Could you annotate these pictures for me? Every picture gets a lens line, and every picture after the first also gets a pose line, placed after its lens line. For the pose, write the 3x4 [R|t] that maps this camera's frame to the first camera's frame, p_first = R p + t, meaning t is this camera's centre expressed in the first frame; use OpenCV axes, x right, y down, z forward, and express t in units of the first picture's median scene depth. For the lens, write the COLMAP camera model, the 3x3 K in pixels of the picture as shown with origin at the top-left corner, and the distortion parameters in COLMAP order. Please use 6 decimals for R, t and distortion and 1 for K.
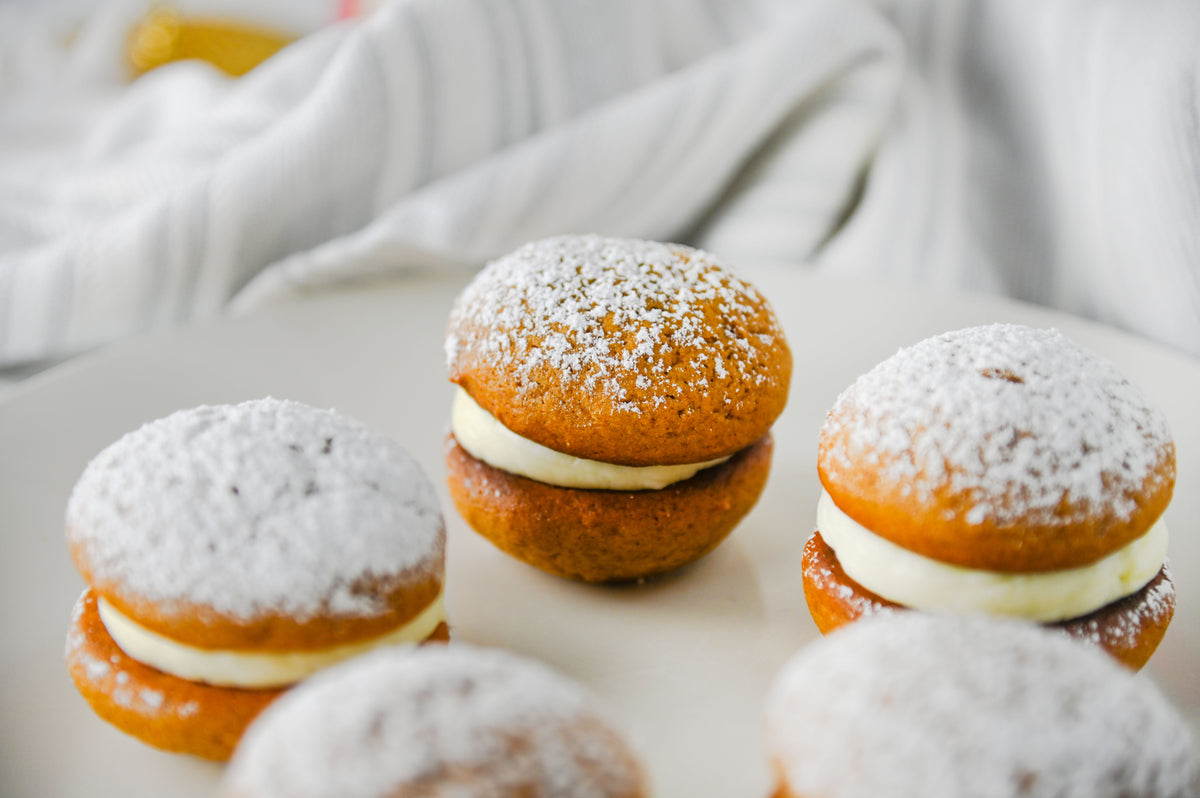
lens RADIAL K [[2871.8, 0, 598.1], [0, 2871.8, 393.0], [0, 0, 1]] dist [0.377963, 0.000000]
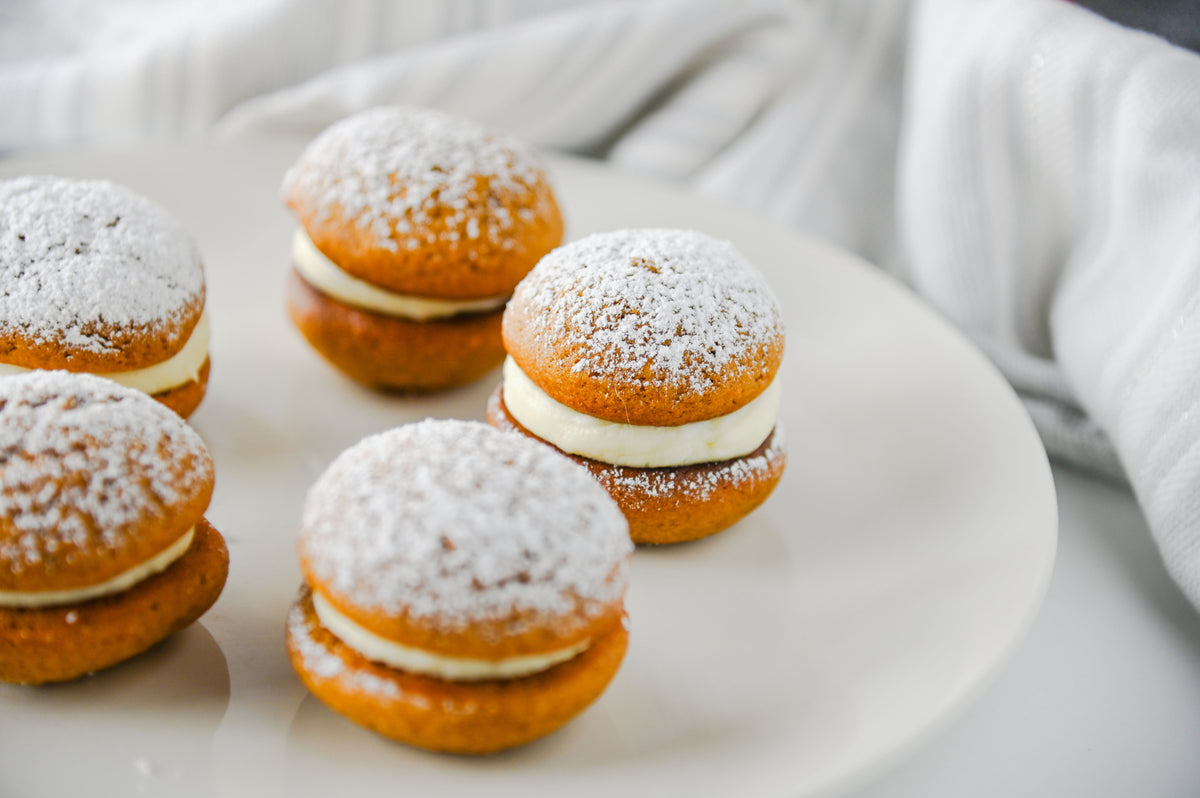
lens RADIAL K [[2599.3, 0, 607.2], [0, 2599.3, 390.5], [0, 0, 1]] dist [0.324650, 0.000000]
pose [[0.958860, 0.188099, -0.212619, 0.365256], [-0.185110, 0.982127, 0.034063, 0.011525], [0.215226, 0.006696, 0.976541, -0.082391]]
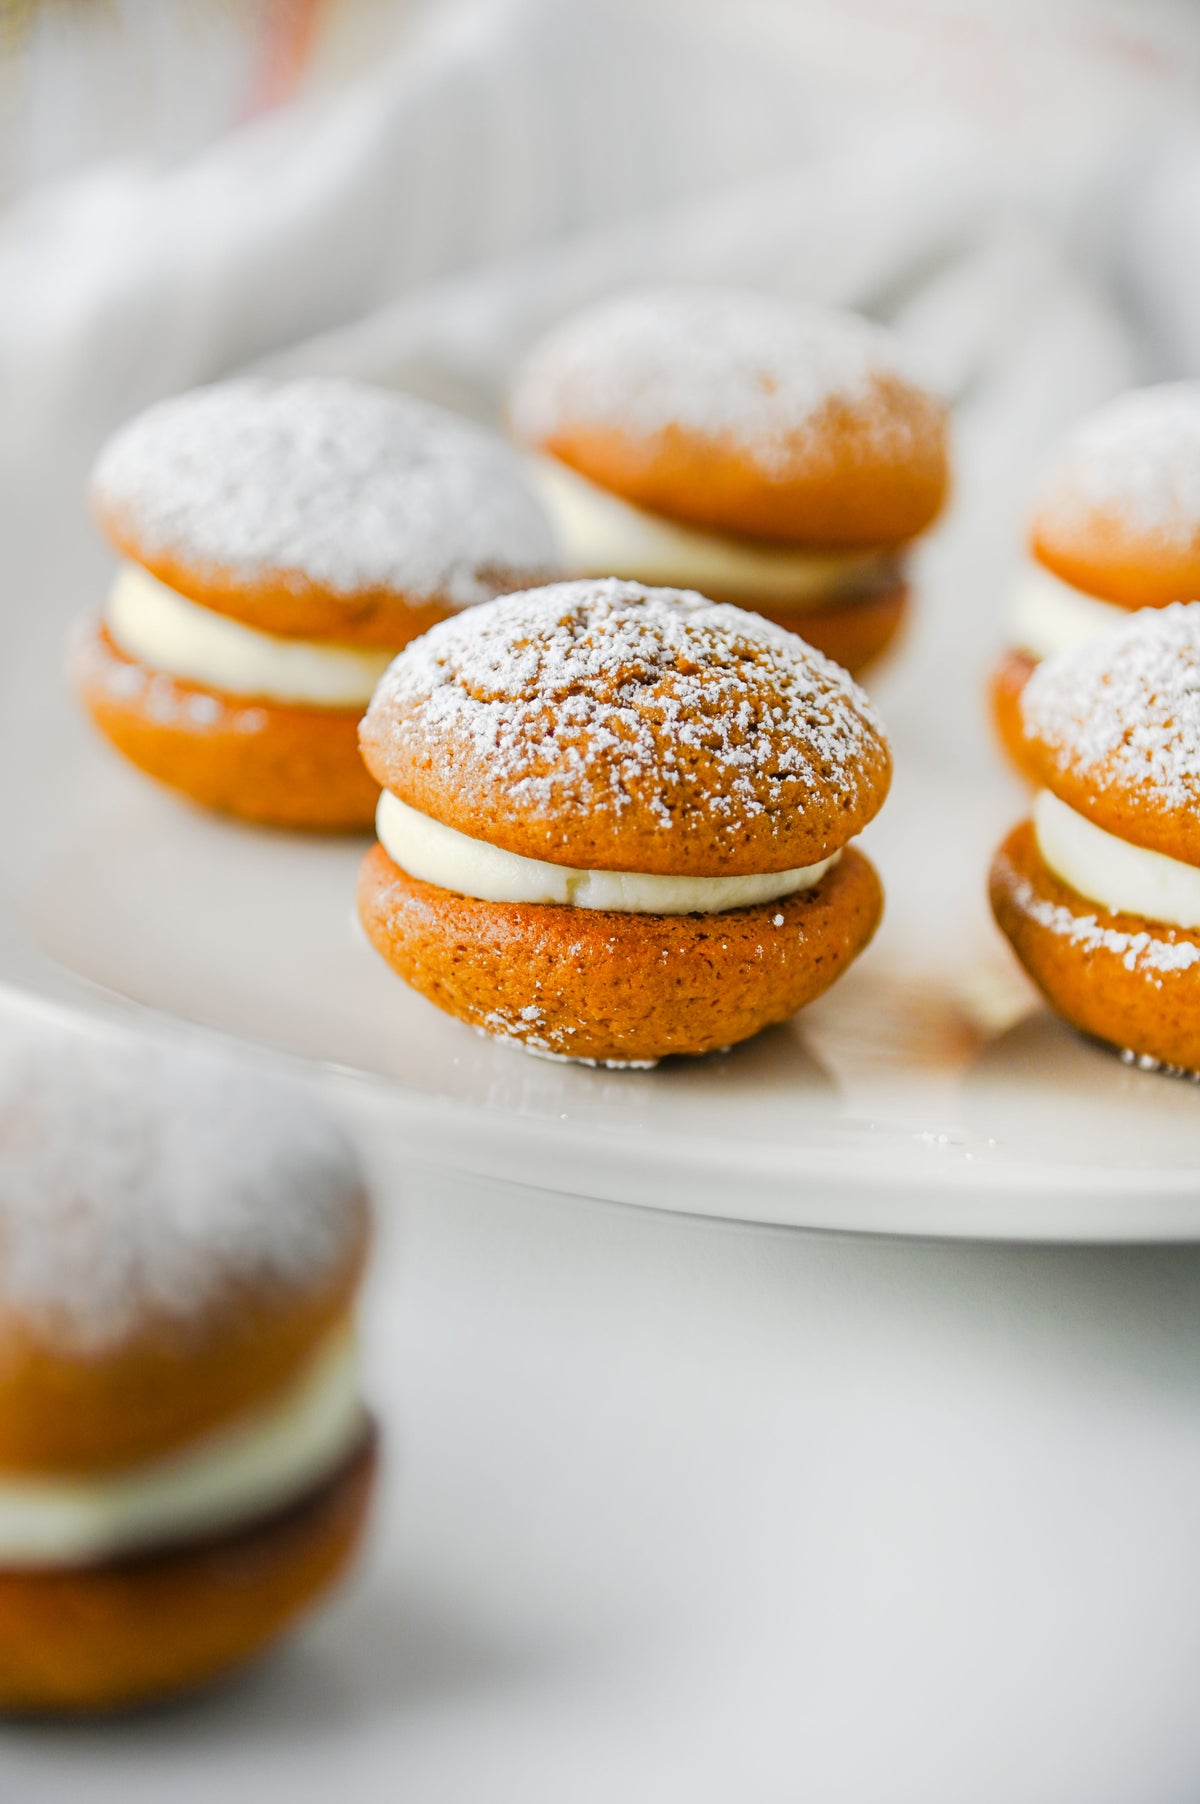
lens RADIAL K [[4317.2, 0, 597.8], [0, 4317.2, 904.6], [0, 0, 1]] dist [0.377963, 0.000000]
pose [[0.992079, 0.069602, 0.104567, -0.158822], [-0.055190, 0.989322, -0.134890, 0.294996], [-0.112839, 0.128051, 0.985328, -0.144813]]
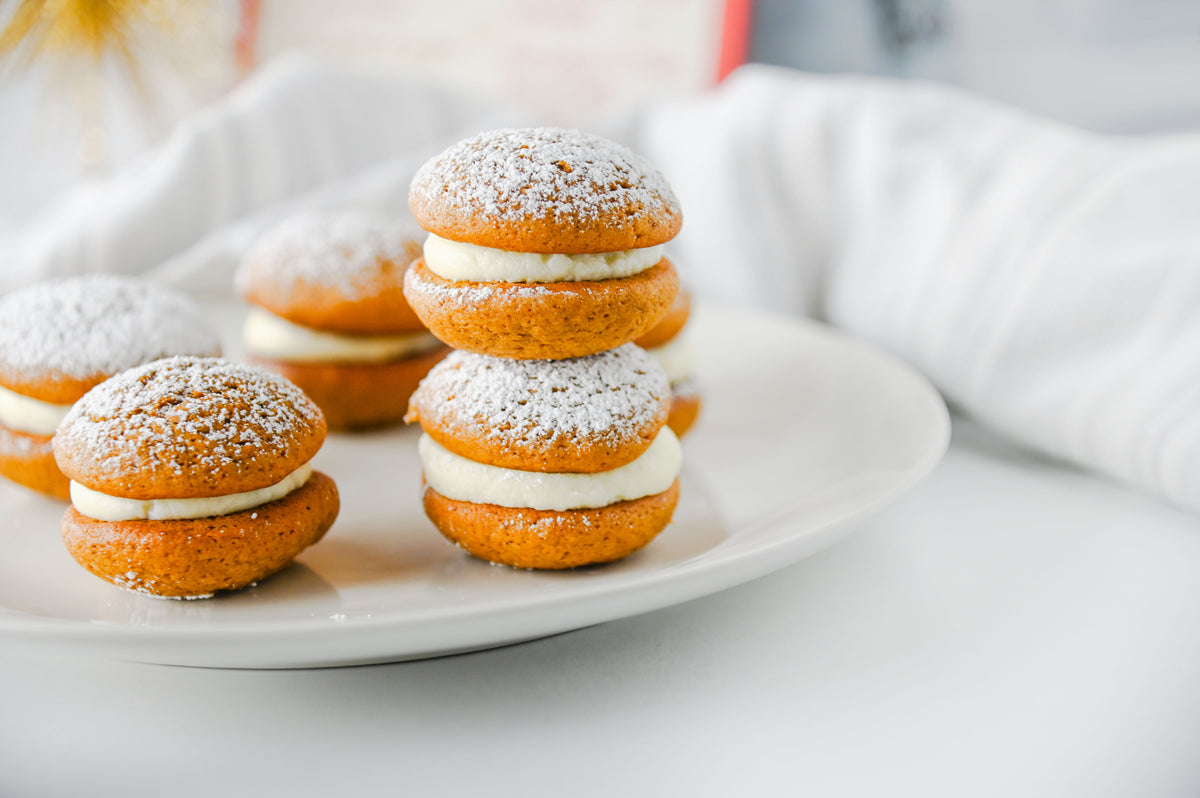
lens RADIAL K [[2411.2, 0, 618.7], [0, 2411.2, 405.5], [0, 0, 1]] dist [0.268993, 0.000000]
pose [[0.999405, -0.027979, 0.020161, 0.130458], [0.031476, 0.978930, -0.201757, 0.341907], [-0.014091, 0.202272, 0.979228, -0.269575]]
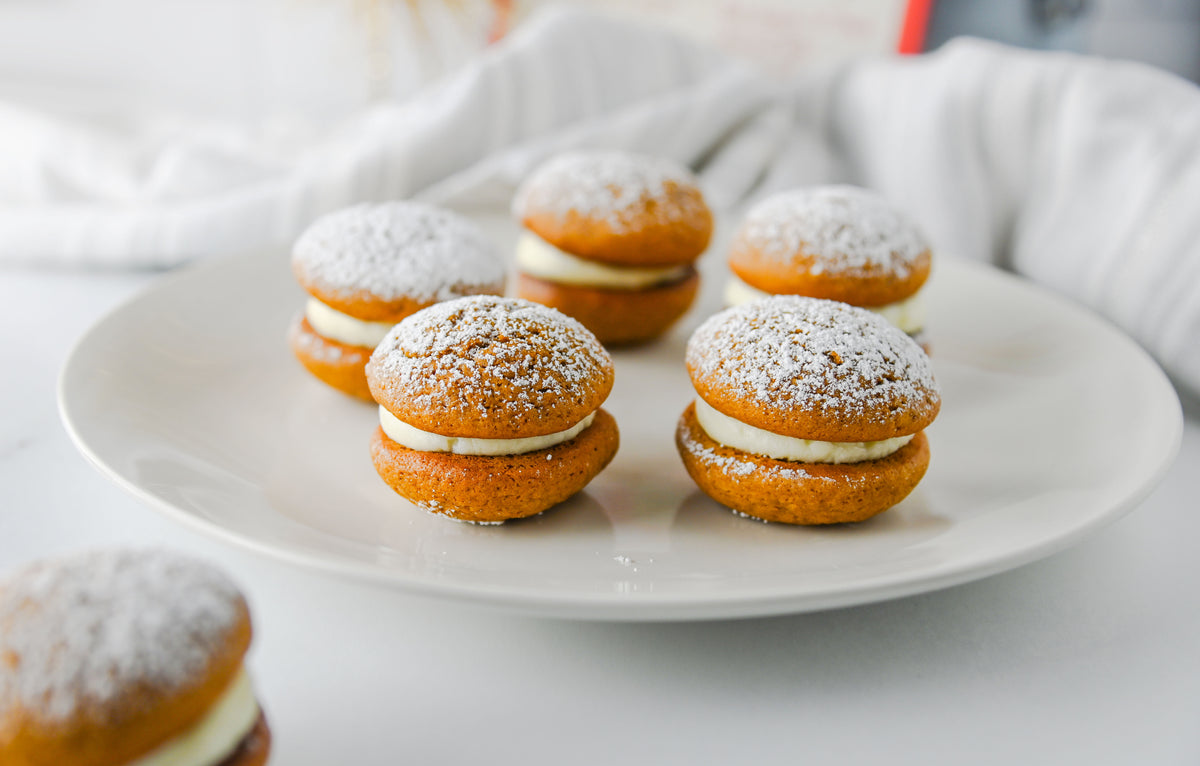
lens RADIAL K [[1622.1, 0, 575.8], [0, 1622.1, 419.3], [0, 0, 1]] dist [0.087902, 0.000000]
pose [[0.998271, 0.045871, -0.036761, 0.026477], [-0.049018, 0.994748, -0.089852, 0.214713], [0.032446, 0.091498, 0.995277, 0.042025]]
